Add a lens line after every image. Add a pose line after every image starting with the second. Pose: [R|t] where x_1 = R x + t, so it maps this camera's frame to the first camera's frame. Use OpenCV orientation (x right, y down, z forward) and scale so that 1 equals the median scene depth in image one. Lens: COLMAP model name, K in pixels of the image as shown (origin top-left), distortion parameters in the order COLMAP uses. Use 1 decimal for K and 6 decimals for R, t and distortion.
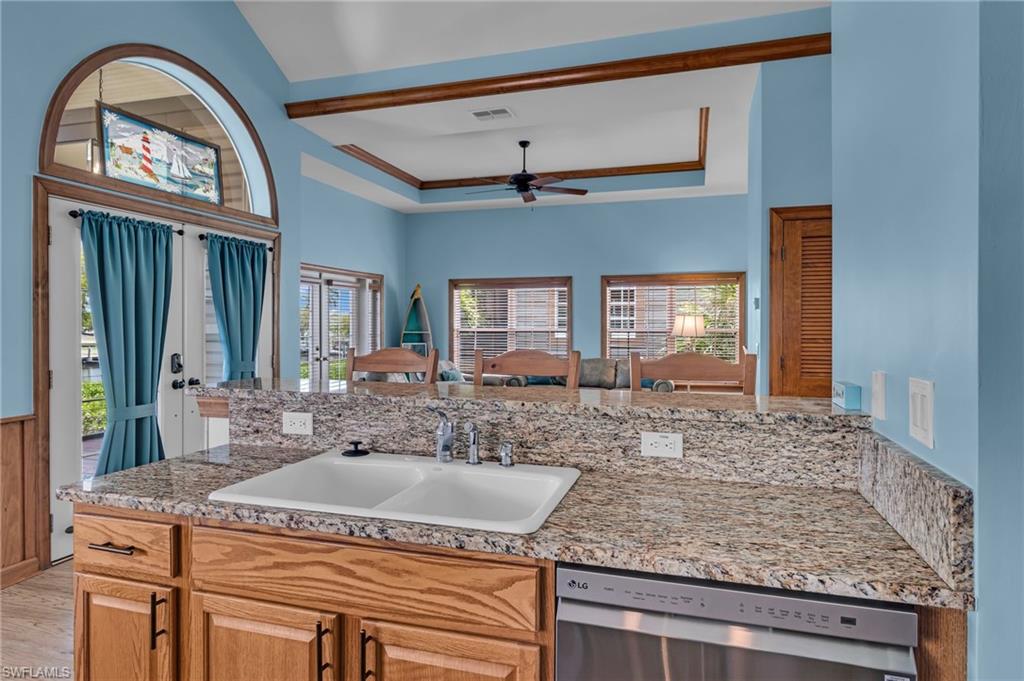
lens RADIAL K [[606.0, 0, 509.0], [0, 606.0, 334.4], [0, 0, 1]] dist [0.002828, -0.003404]
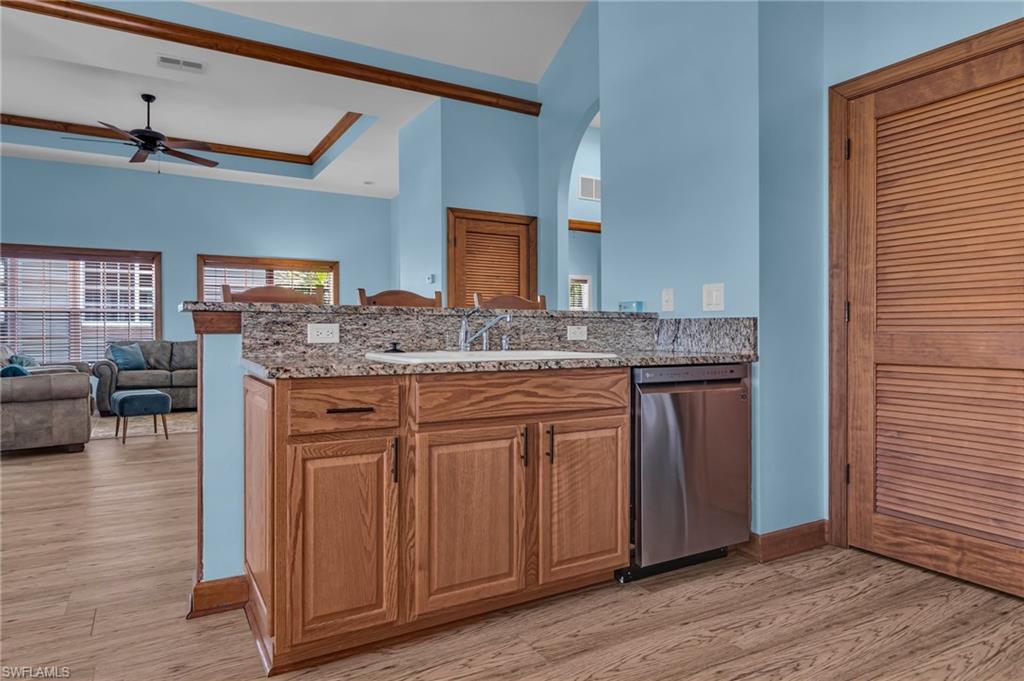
lens RADIAL K [[606.0, 0, 504.4], [0, 606.0, 334.6], [0, 0, 1]] dist [0.002828, -0.003404]
pose [[0.680018, -0.006909, 0.733163, -0.473682], [0.010991, 0.999939, -0.000772, 0.077151], [-0.733113, 0.008584, 0.680053, -0.004122]]
